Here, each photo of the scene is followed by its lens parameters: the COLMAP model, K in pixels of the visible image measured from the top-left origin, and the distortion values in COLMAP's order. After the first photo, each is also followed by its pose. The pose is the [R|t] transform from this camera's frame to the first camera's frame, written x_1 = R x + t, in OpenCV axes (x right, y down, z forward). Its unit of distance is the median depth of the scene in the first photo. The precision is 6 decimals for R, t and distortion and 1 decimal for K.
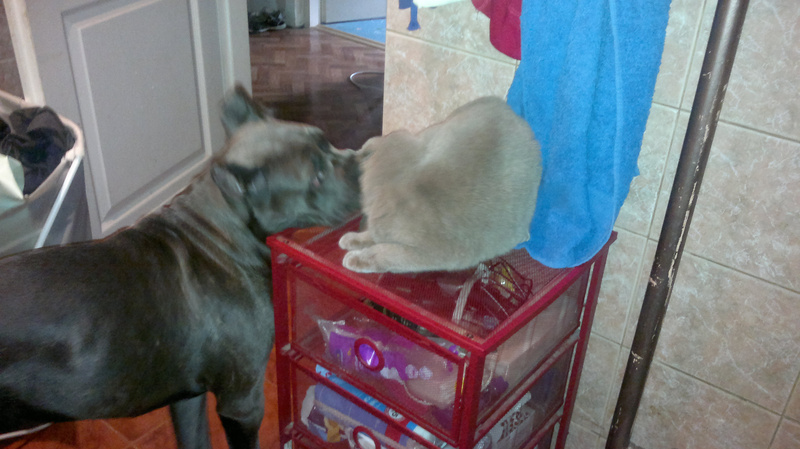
lens RADIAL K [[781.0, 0, 400.0], [0, 781.0, 224.5], [0, 0, 1]] dist [-0.015961, -0.023747]
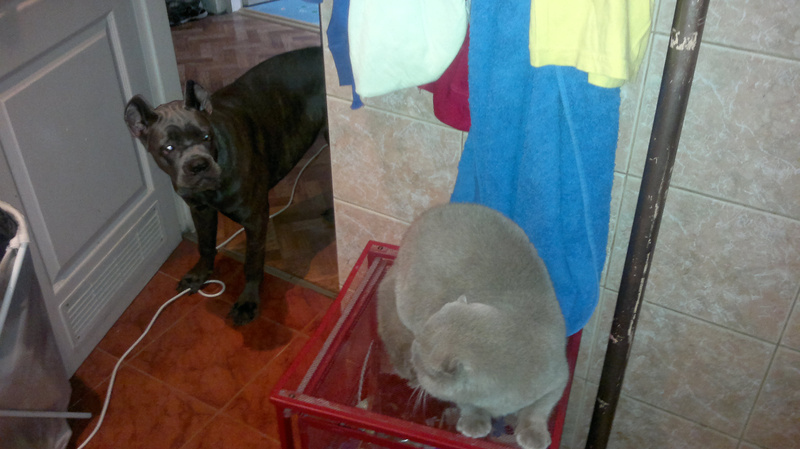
lens RADIAL K [[781.0, 0, 400.0], [0, 781.0, 224.5], [0, 0, 1]] dist [-0.015961, -0.023747]
pose [[0.991705, -0.108910, 0.068268, -0.012540], [0.102338, 0.990362, 0.093325, -0.190607], [-0.077775, -0.085565, 0.993292, 0.000447]]
